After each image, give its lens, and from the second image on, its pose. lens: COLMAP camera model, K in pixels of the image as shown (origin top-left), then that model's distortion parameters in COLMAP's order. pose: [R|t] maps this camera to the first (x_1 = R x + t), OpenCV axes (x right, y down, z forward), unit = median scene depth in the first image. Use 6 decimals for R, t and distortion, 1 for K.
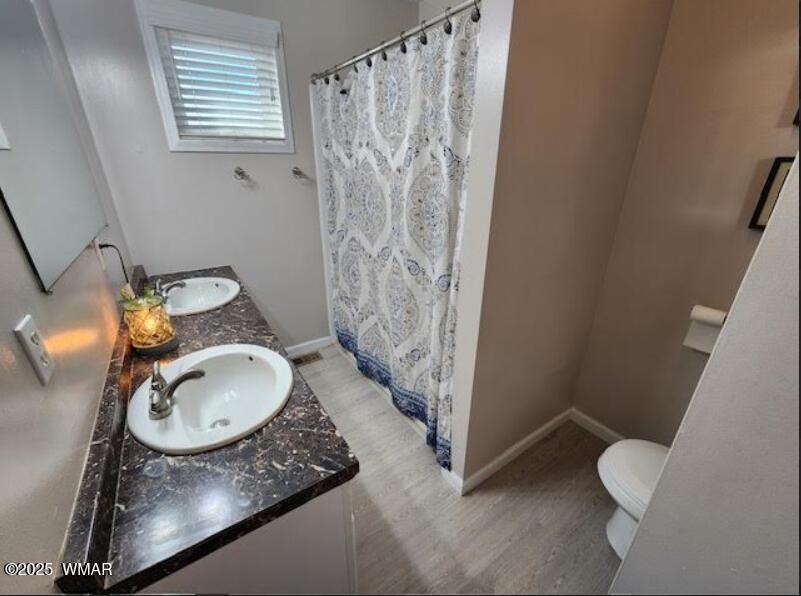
lens RADIAL K [[327.3, 0, 399.6], [0, 327.3, 301.8], [0, 0, 1]] dist [-0.013519, -0.000119]
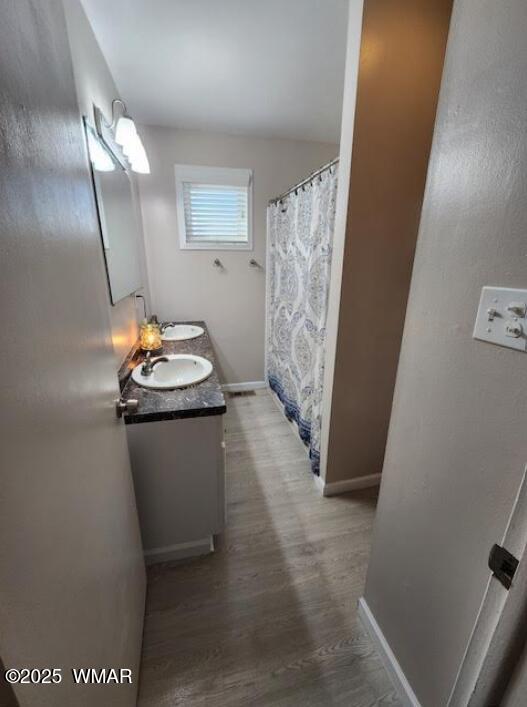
lens RADIAL K [[288.9, 0, 259.7], [0, 288.9, 350.6], [0, 0, 1]] dist [-0.013519, -0.000119]
pose [[0.935868, 0.101280, -0.337481, 0.247321], [-0.135605, 0.987554, -0.079675, 0.122721], [0.325211, 0.120329, 0.937955, -0.220795]]
